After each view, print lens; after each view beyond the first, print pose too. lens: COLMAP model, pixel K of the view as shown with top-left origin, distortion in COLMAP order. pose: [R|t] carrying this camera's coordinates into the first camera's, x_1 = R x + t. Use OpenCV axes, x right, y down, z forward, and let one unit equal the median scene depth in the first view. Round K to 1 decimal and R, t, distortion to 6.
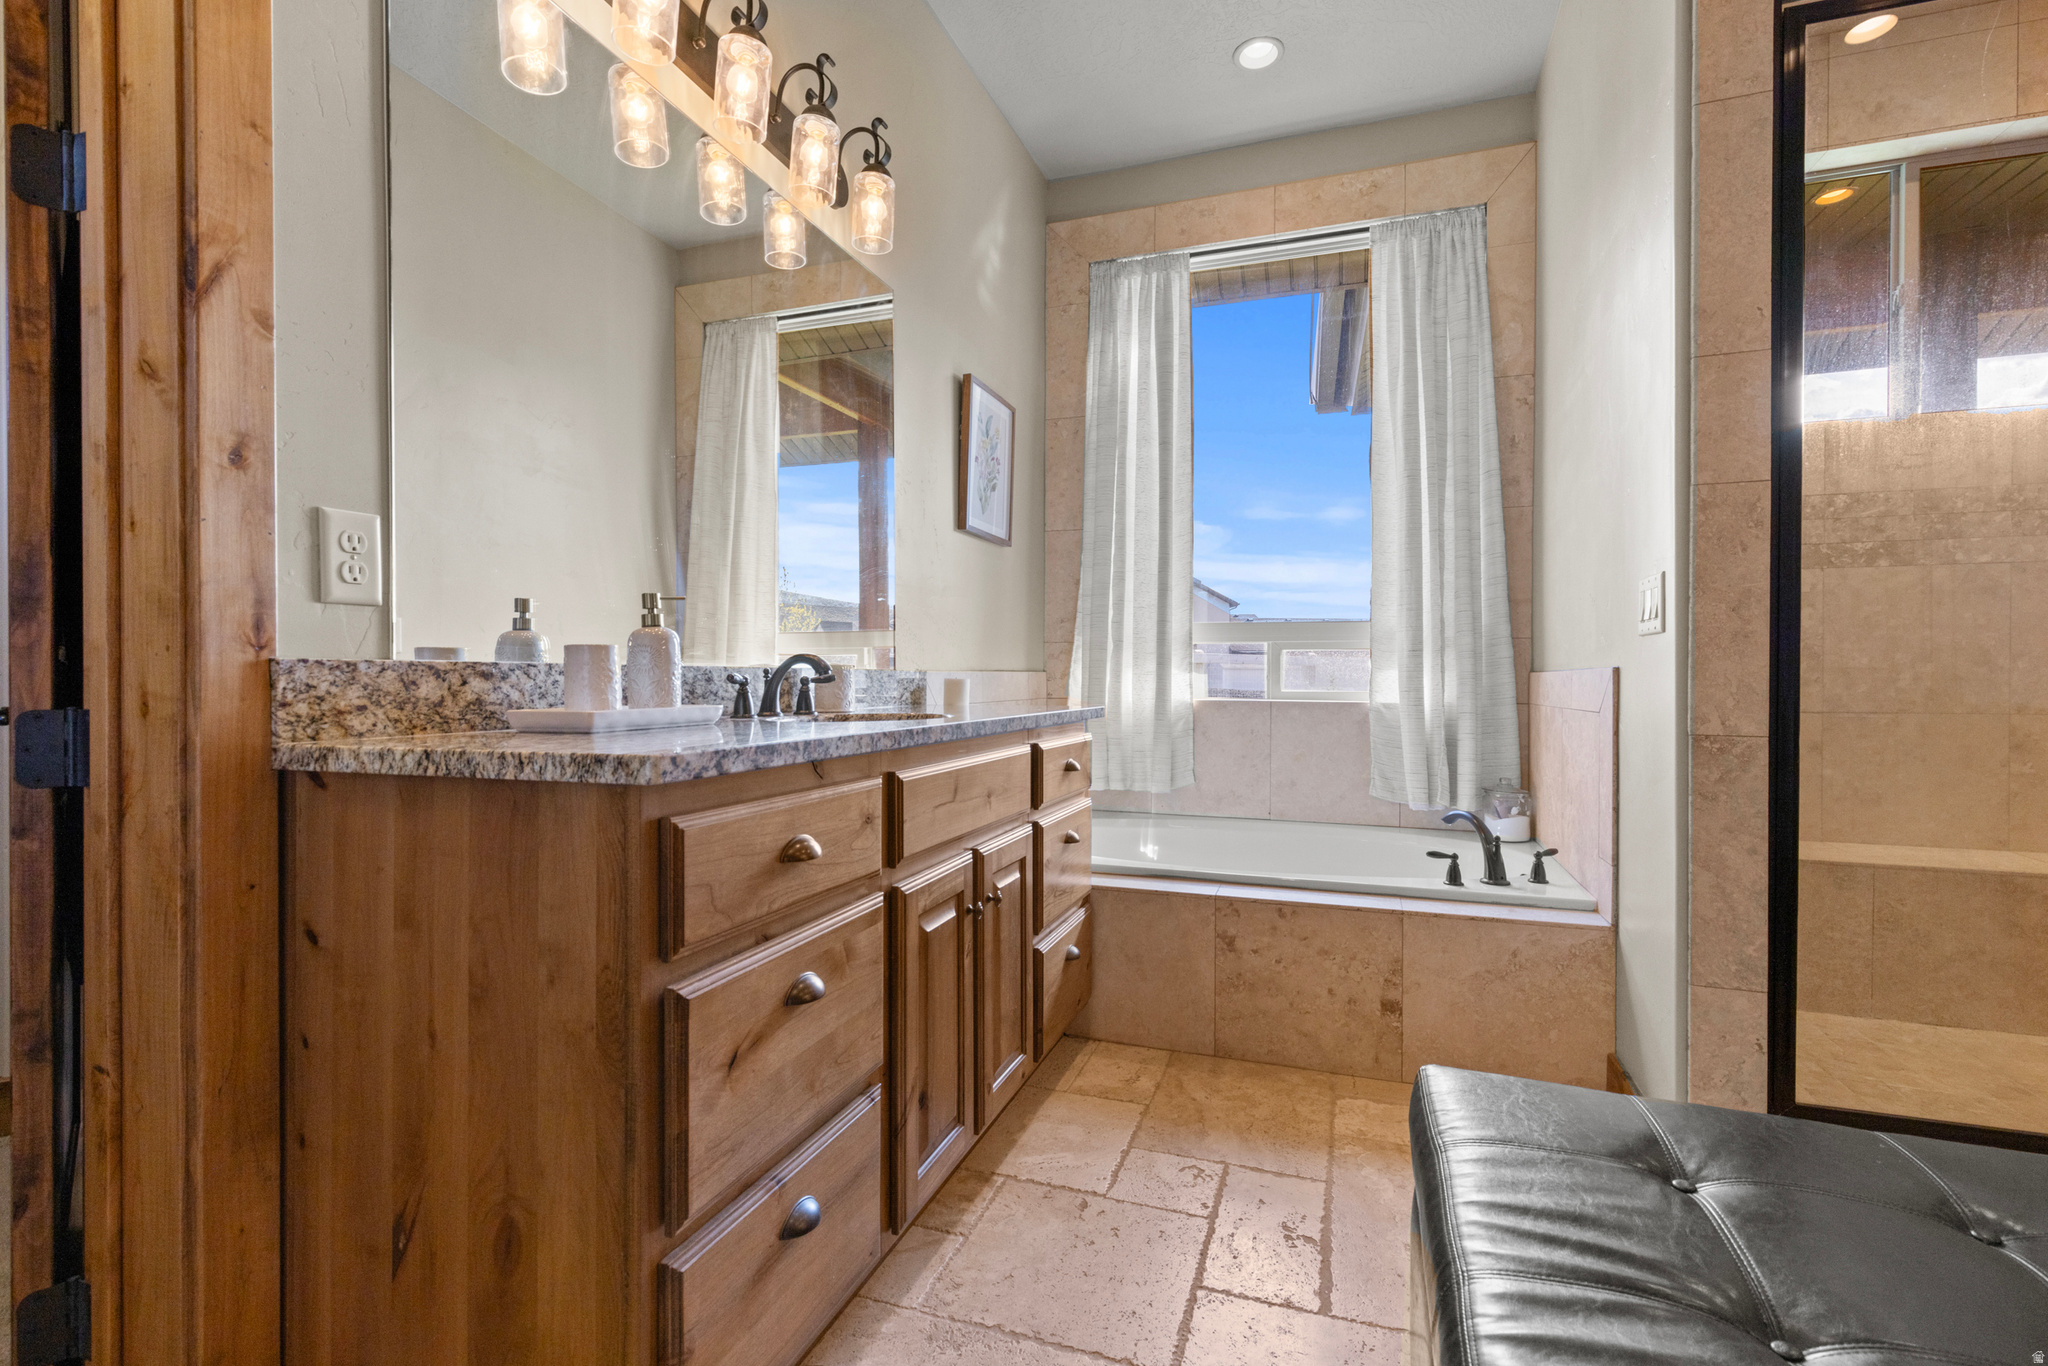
lens RADIAL K [[910.2, 0, 1013.8], [0, 910.2, 683.1], [0, 0, 1]] dist [0.004107, -0.000049]
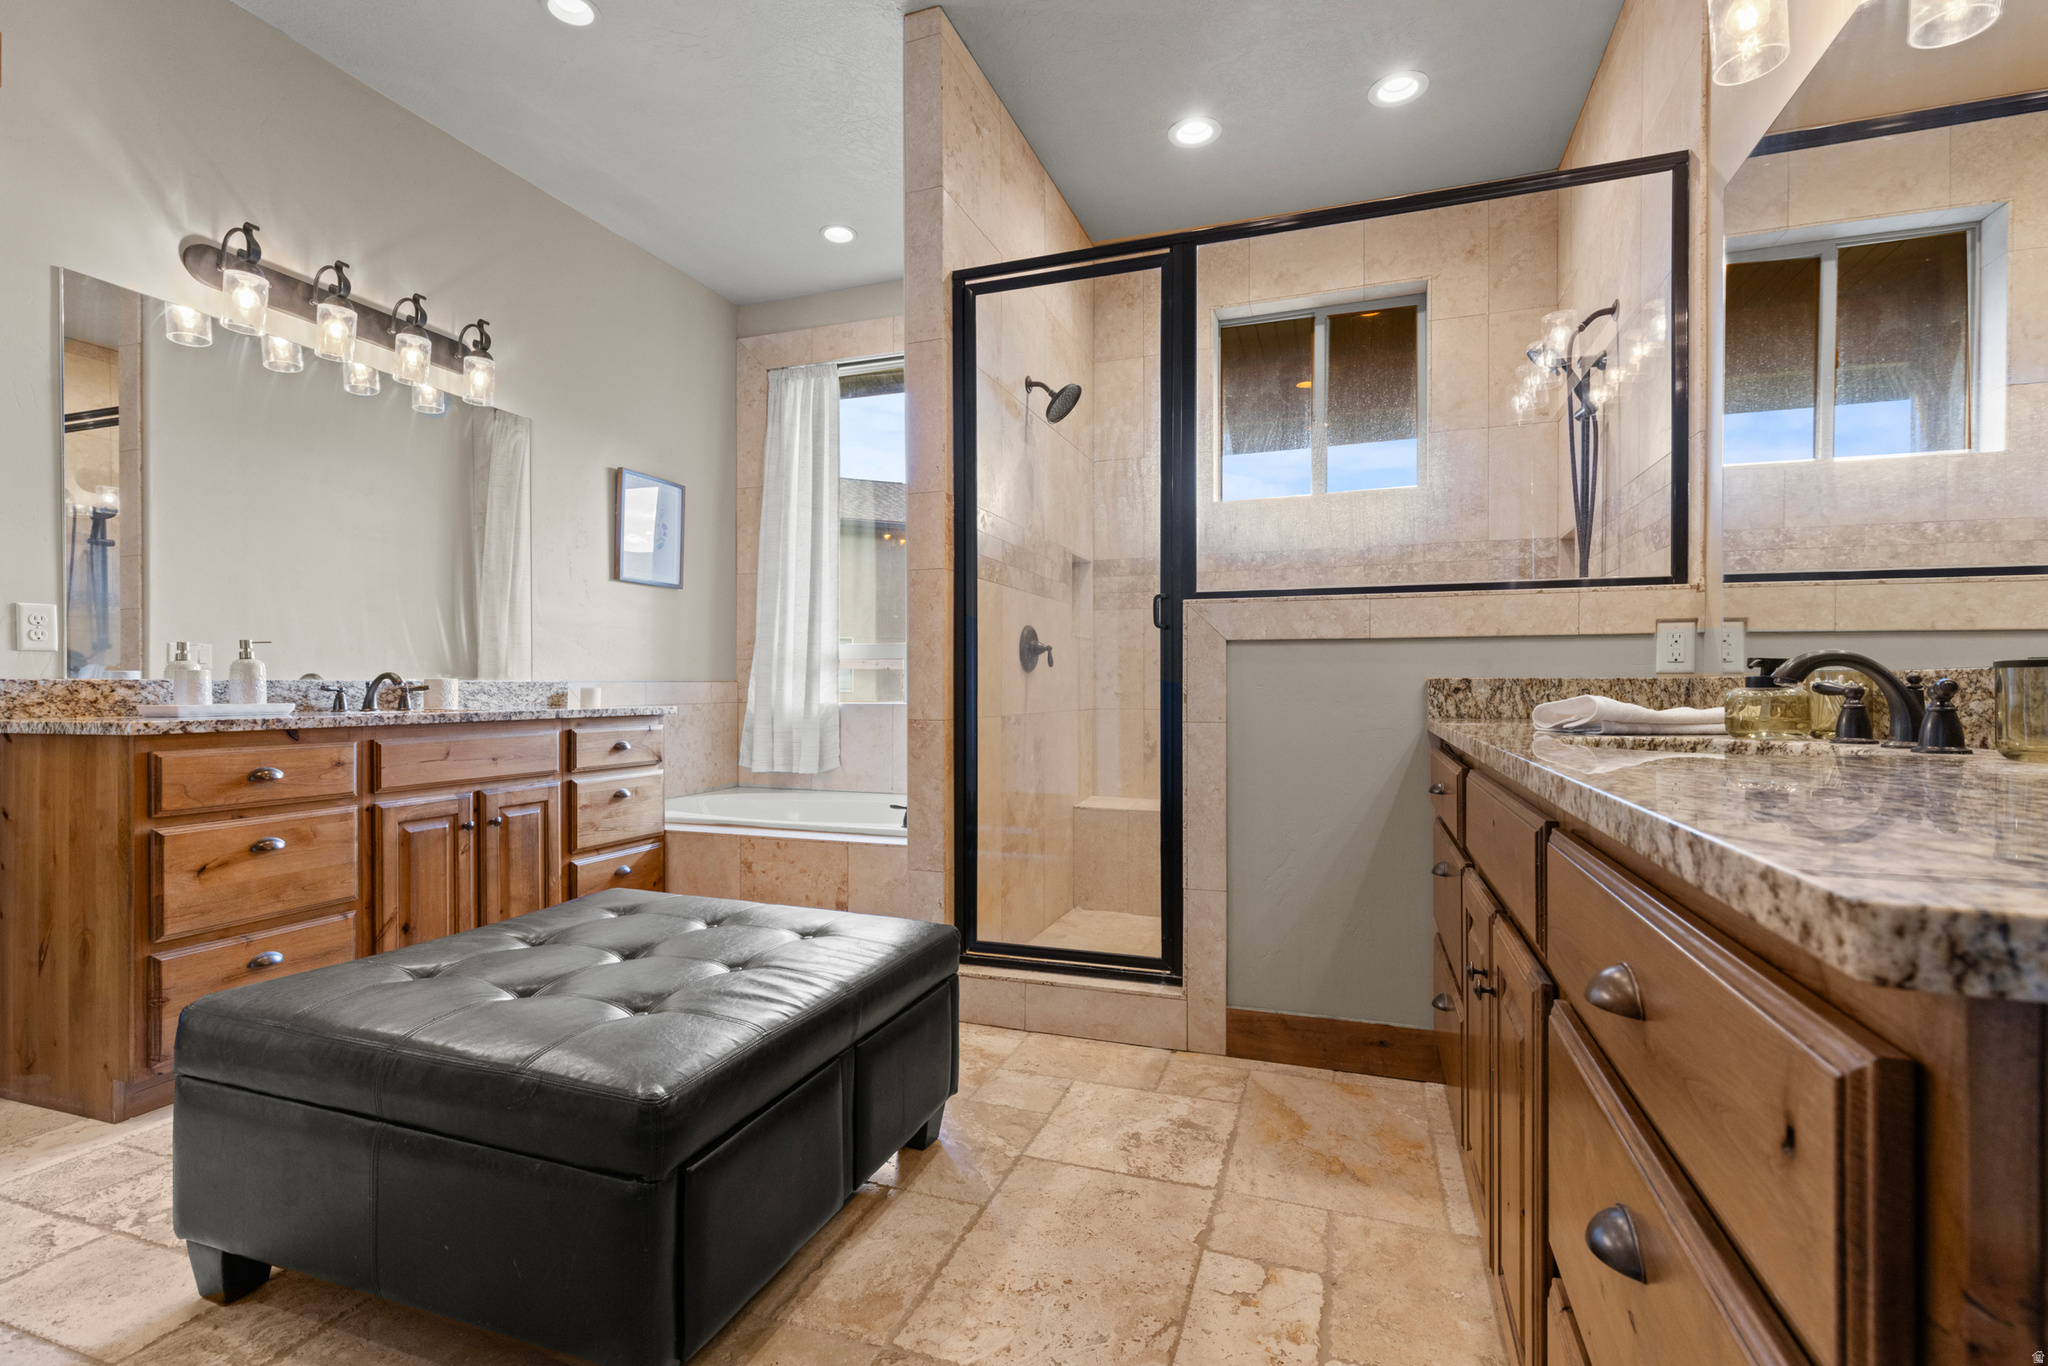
lens RADIAL K [[923.5, 0, 1038.9], [0, 923.5, 690.5], [0, 0, 1]] dist [0.002072, -0.000199]
pose [[0.999958, -0.003583, 0.008418, 1.330102], [0.003597, 0.999992, -0.001723, 0.009531], [-0.008412, 0.001753, 0.999963, -0.951106]]
